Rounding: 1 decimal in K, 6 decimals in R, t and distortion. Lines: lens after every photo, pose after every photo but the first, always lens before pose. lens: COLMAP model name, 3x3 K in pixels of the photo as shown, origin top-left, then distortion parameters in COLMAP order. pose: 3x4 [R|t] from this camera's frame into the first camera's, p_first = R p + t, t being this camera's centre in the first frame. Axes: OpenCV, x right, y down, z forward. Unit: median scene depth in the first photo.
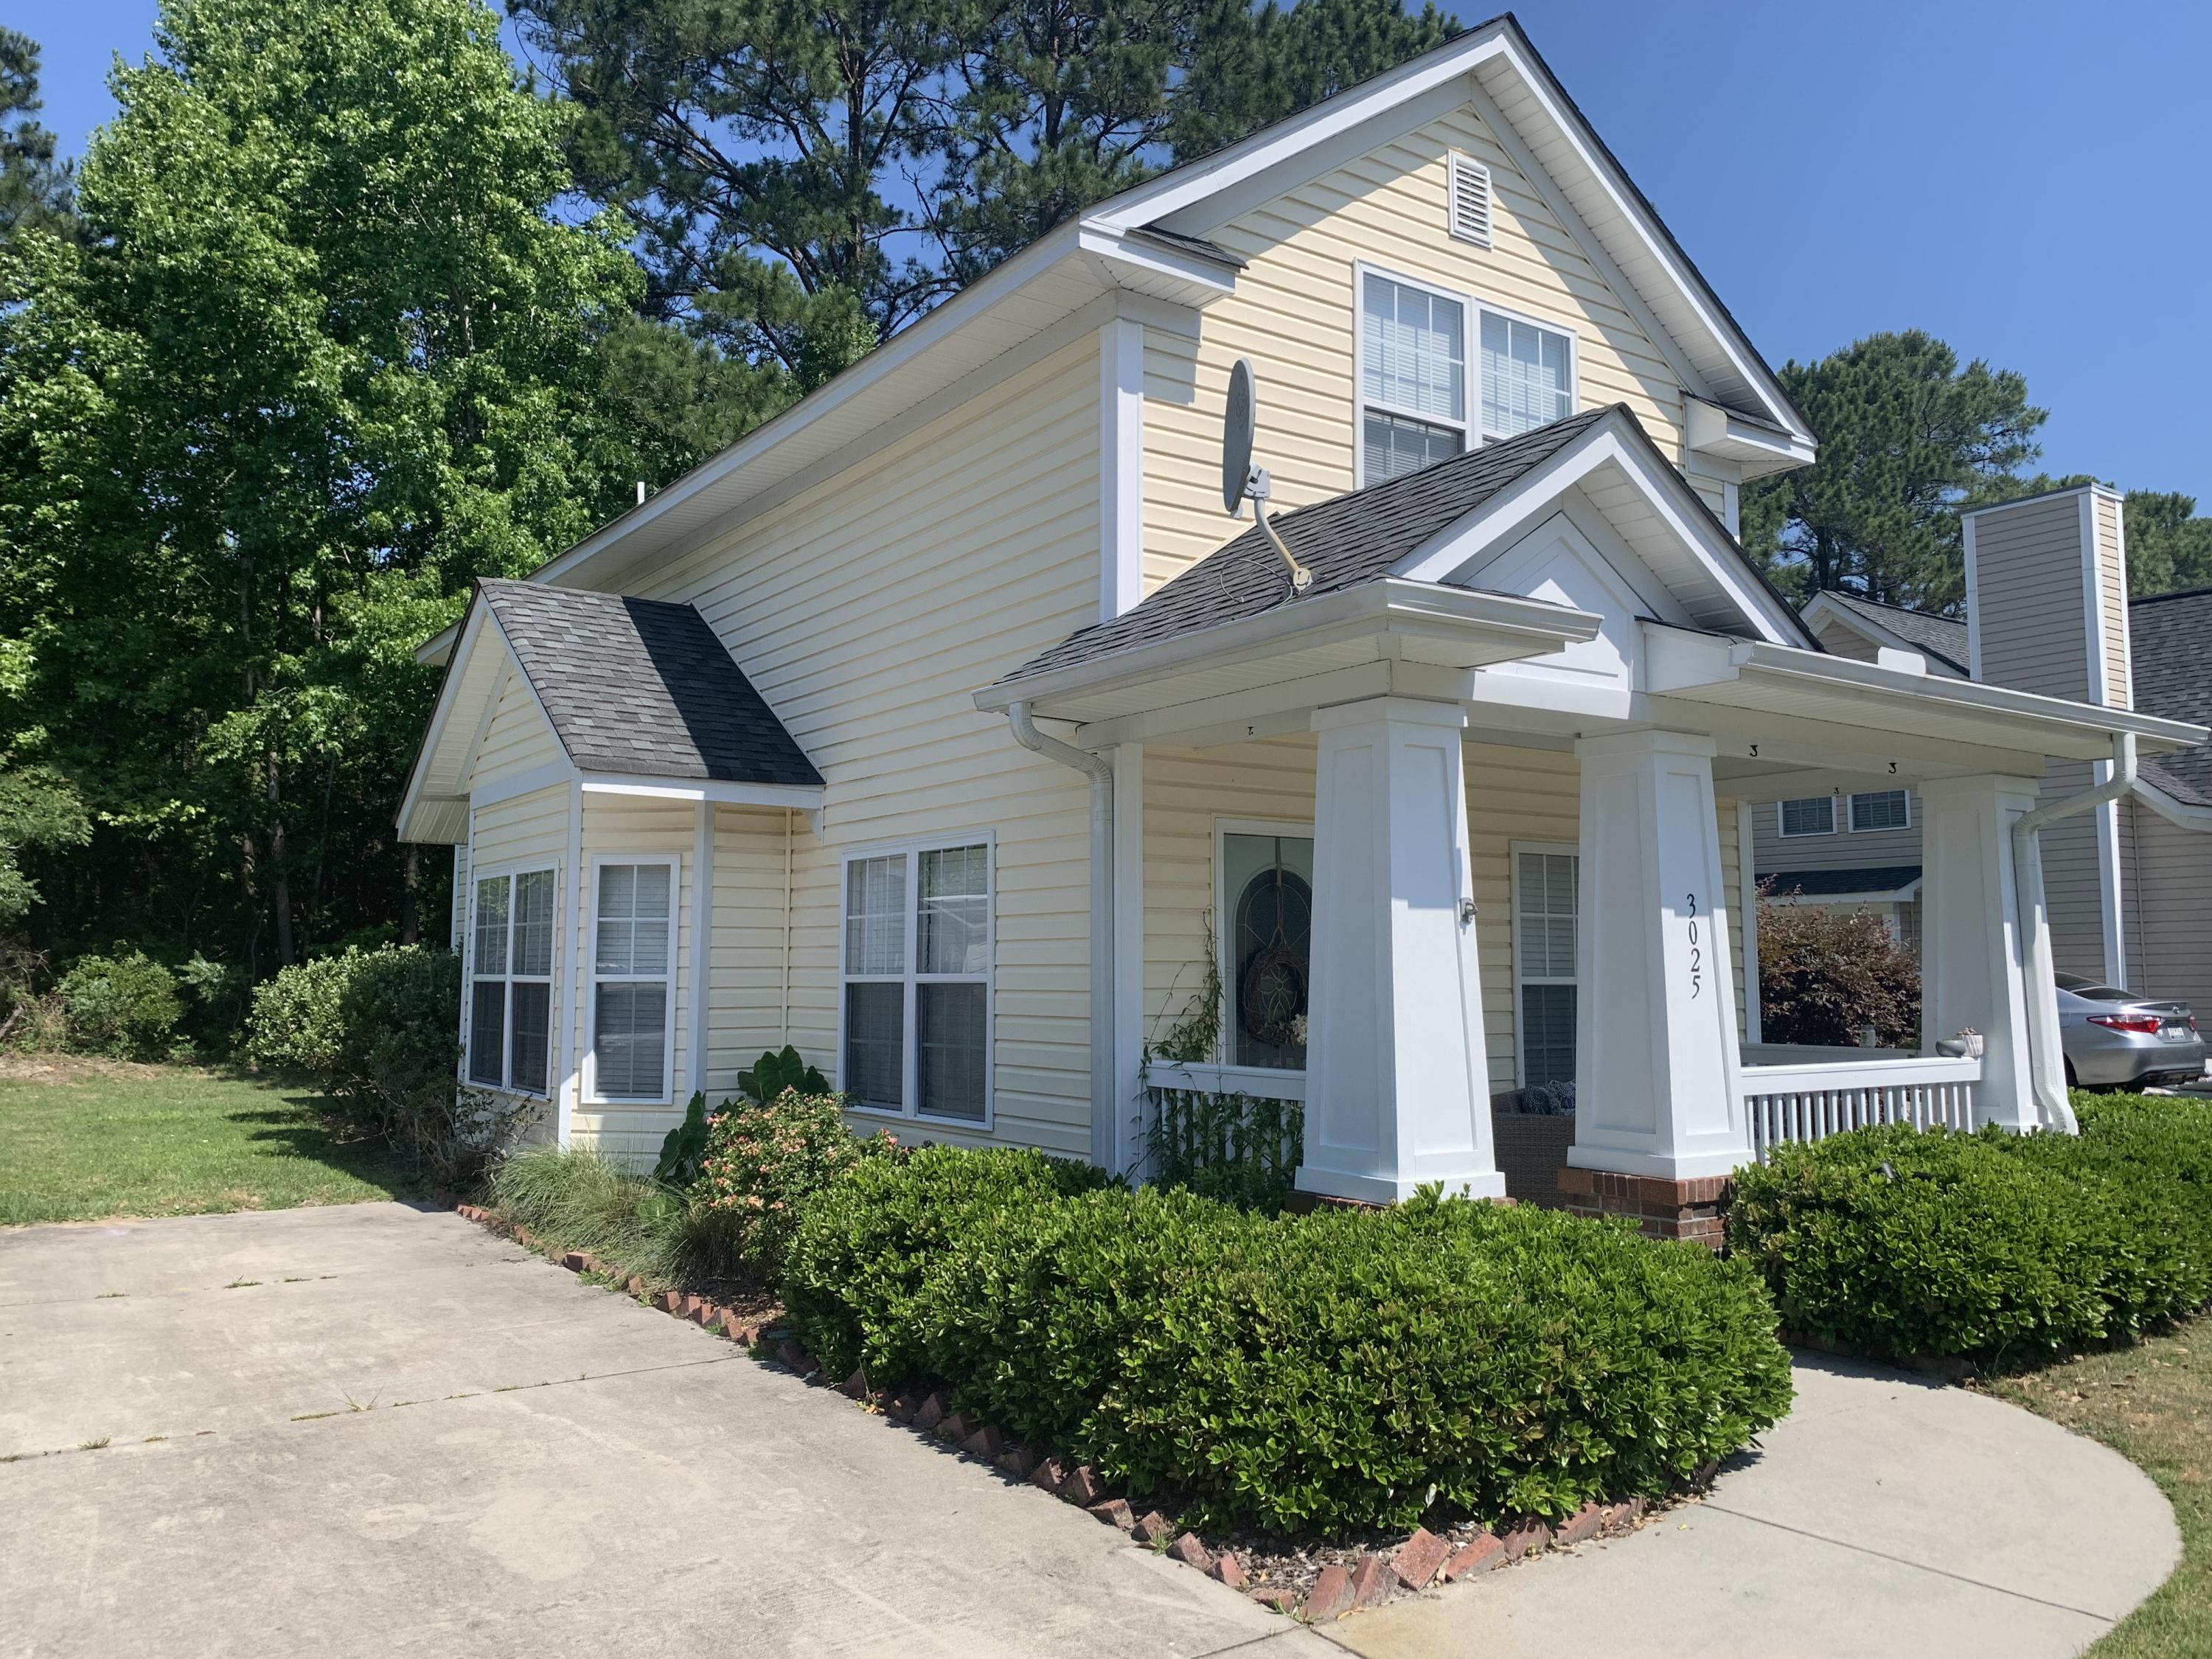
lens RADIAL K [[1683.2, 0, 1108.1], [0, 1683.2, 801.6], [0, 0, 1]] dist [0.036546, -0.039539]
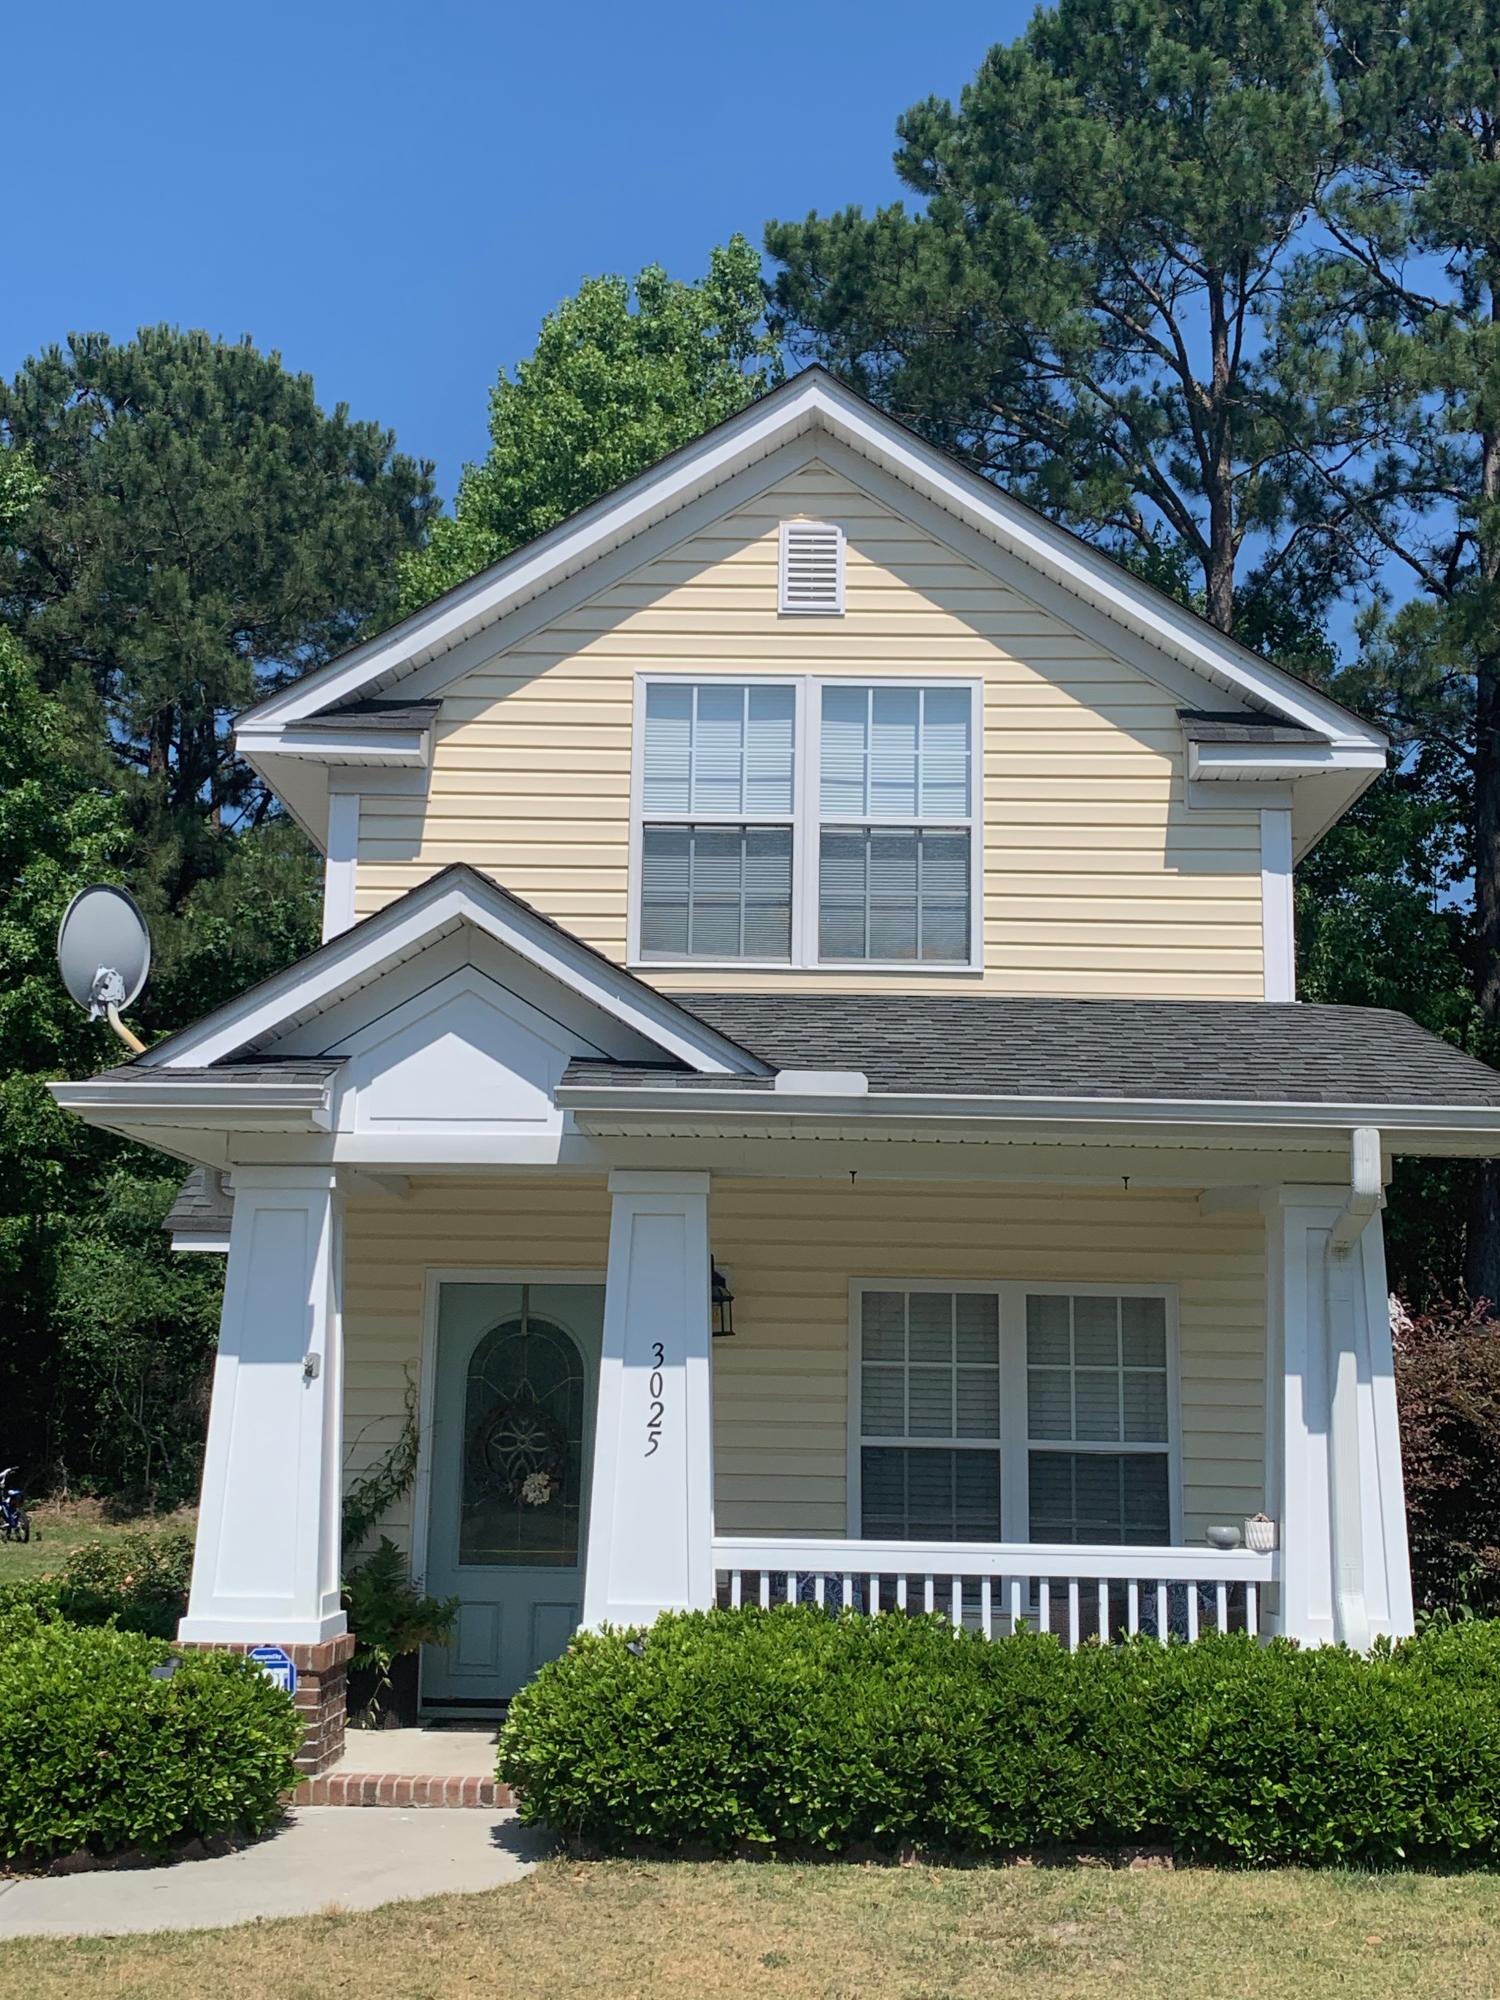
lens RADIAL K [[2433.1, 0, 752.2], [0, 2433.1, 954.3], [0, 0, 1]] dist [0.057936, -0.129510]
pose [[0.815186, -0.097359, -0.570957, 1.029996], [0.041402, 0.993044, -0.110221, -0.008381], [0.577717, 0.066212, 0.813547, -0.075237]]
